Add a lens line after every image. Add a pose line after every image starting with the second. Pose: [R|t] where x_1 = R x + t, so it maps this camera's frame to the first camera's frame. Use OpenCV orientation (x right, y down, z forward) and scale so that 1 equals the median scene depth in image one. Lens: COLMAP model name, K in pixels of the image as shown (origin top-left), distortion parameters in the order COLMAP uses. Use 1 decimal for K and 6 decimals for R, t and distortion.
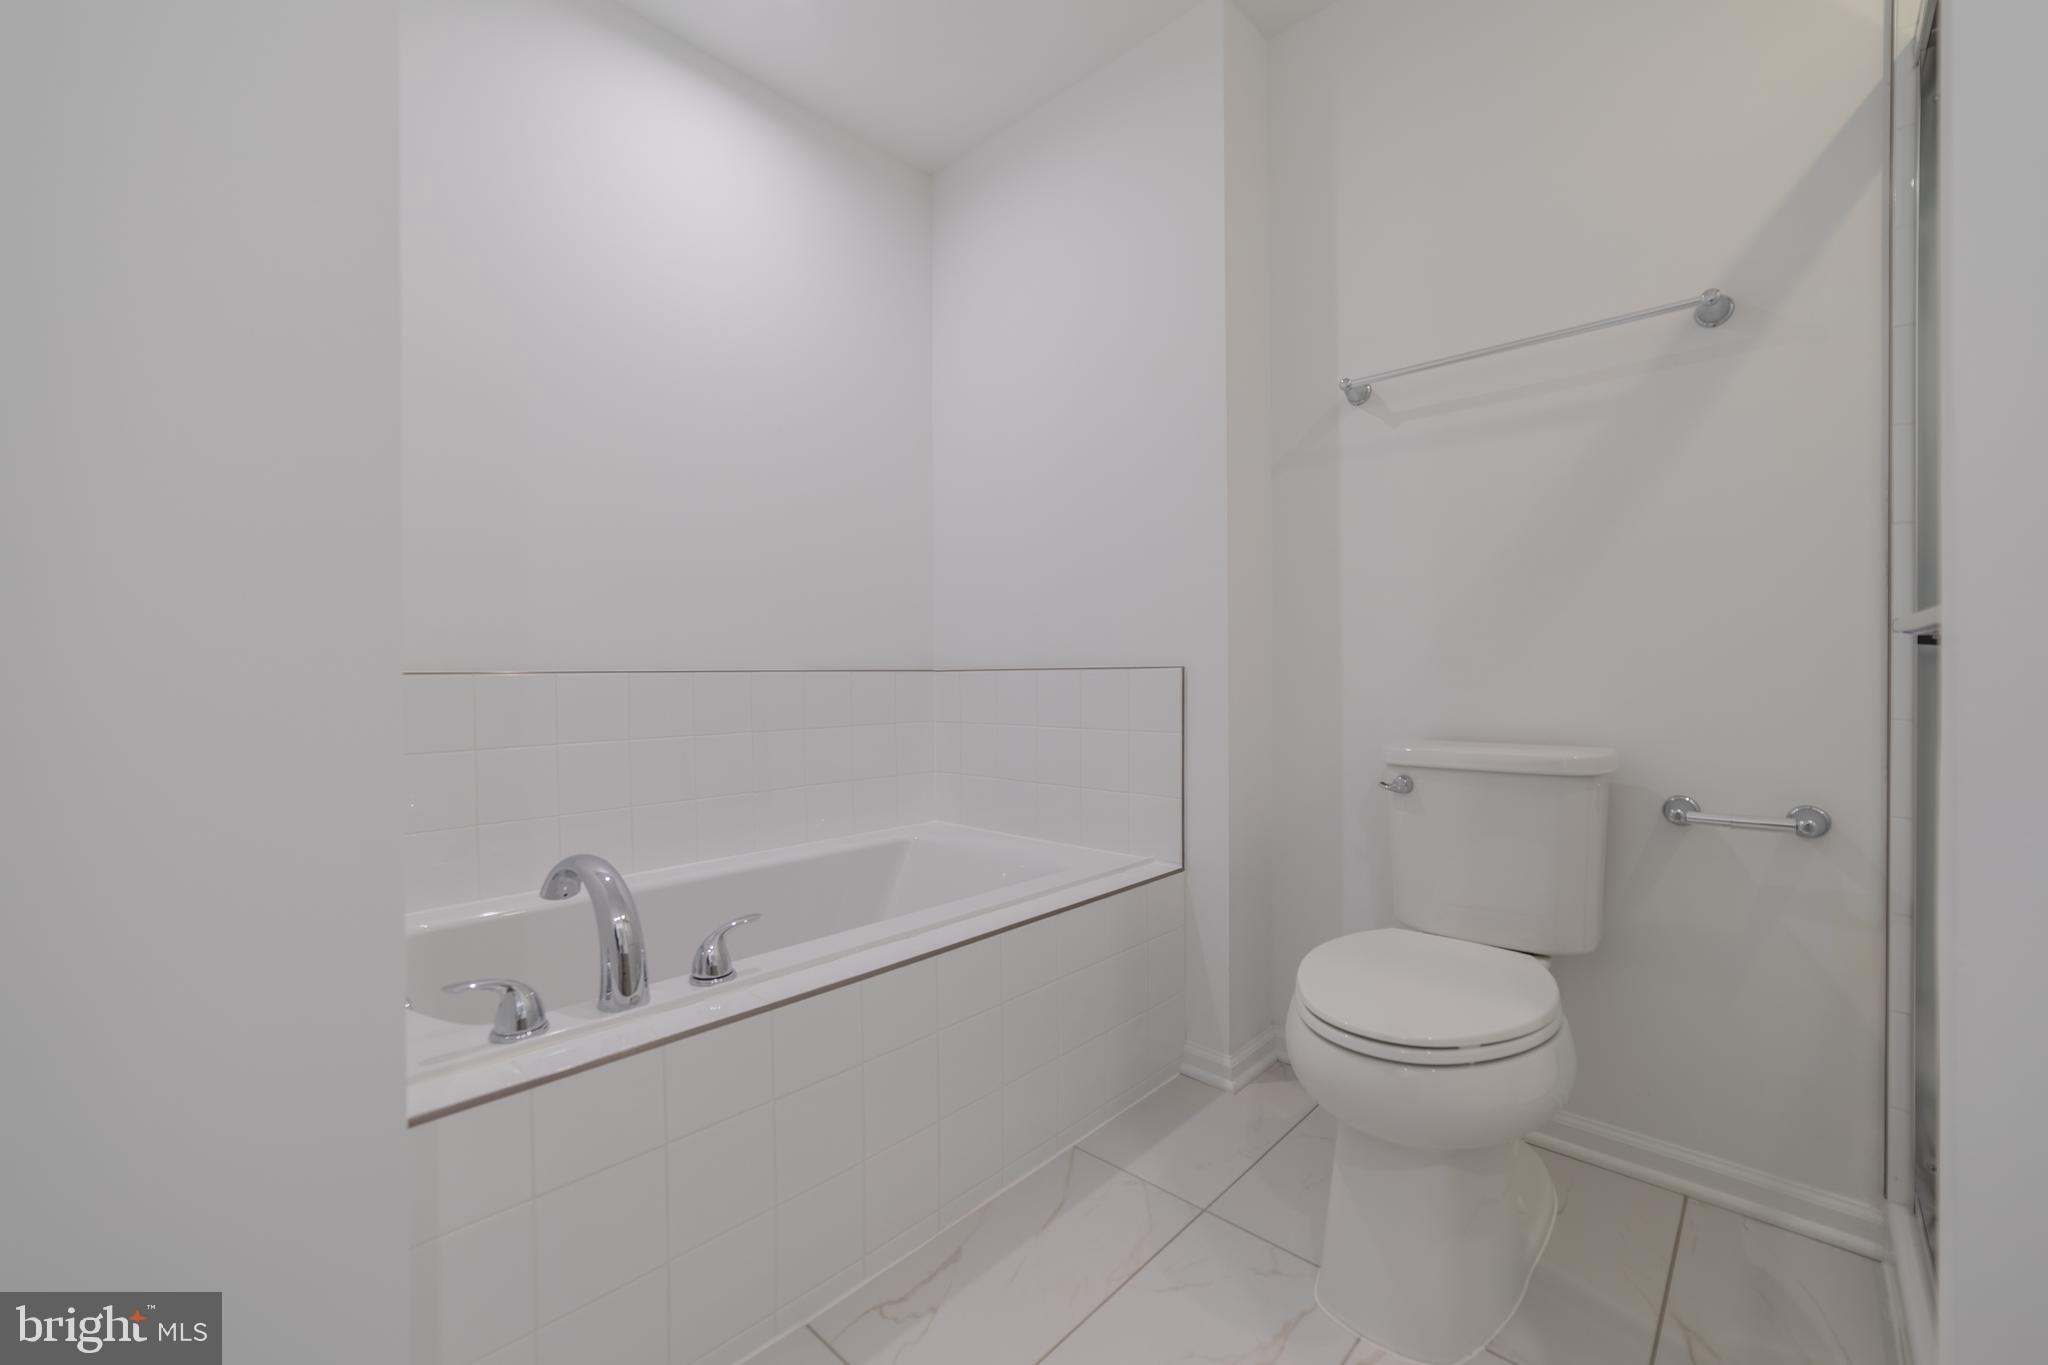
lens RADIAL K [[830.7, 0, 1024.0], [0, 830.7, 682.5], [0, 0, 1]] dist [0.000620, -0.000035]
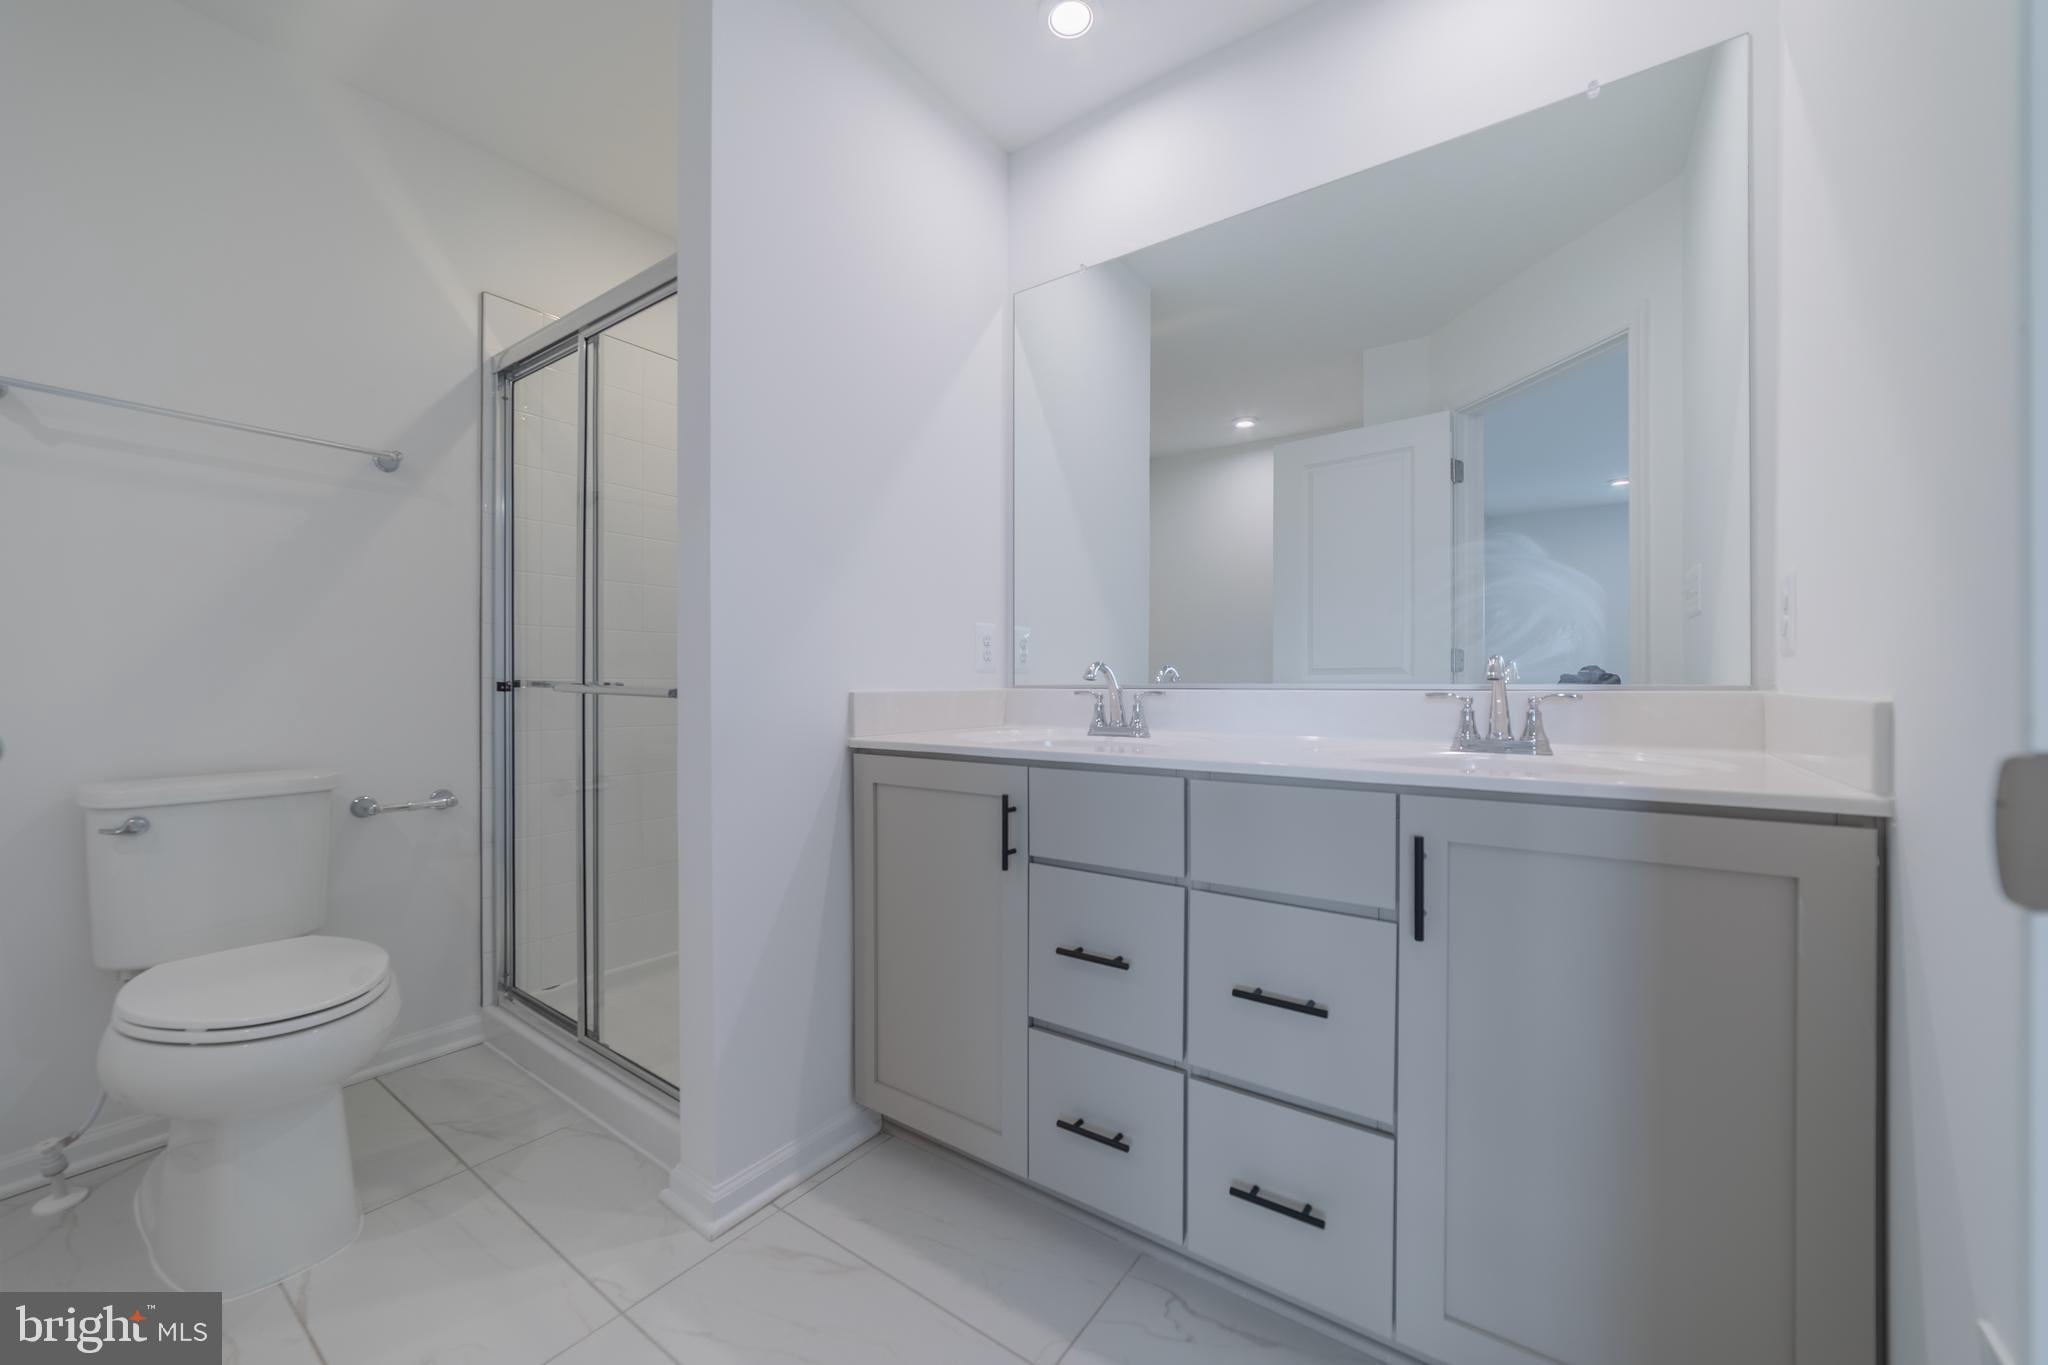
lens RADIAL K [[830.7, 0, 1024.0], [0, 830.7, 682.5], [0, 0, 1]] dist [0.000620, -0.000035]
pose [[-0.131708, 0.006368, 0.991268, -0.817143], [0.012930, 0.999905, -0.004705, -0.038094], [-0.991204, 0.012197, -0.131778, 0.087955]]
